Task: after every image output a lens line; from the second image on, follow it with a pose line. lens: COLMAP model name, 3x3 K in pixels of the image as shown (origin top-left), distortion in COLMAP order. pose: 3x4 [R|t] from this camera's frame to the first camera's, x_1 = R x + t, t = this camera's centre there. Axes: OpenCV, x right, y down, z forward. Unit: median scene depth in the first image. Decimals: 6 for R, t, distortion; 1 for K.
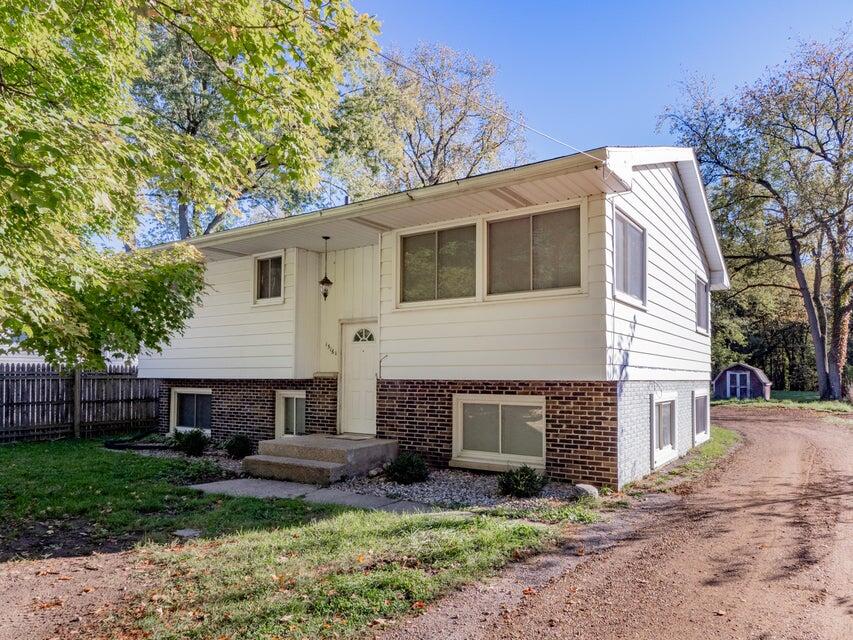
lens RADIAL K [[566.4, 0, 426.5], [0, 566.4, 320.0], [0, 0, 1]] dist [0.001456, 0.000180]
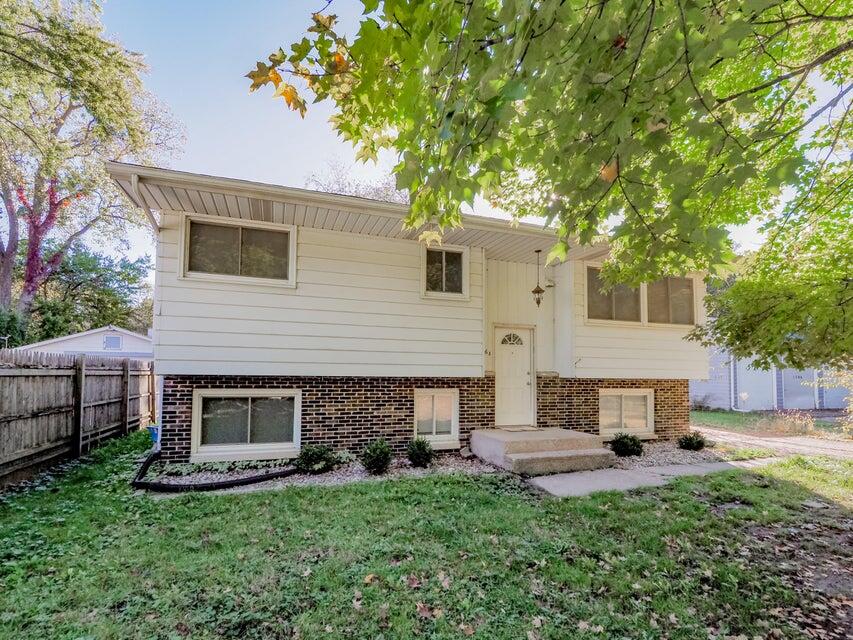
lens RADIAL K [[442.2, 0, 426.5], [0, 442.2, 320.0], [0, 0, 1]] dist [0.001162, -0.000022]
pose [[0.590107, 0.102006, 0.800855, -0.910051], [-0.089748, 0.994126, -0.060493, 0.057187], [-0.802321, -0.036178, 0.595795, 0.594832]]
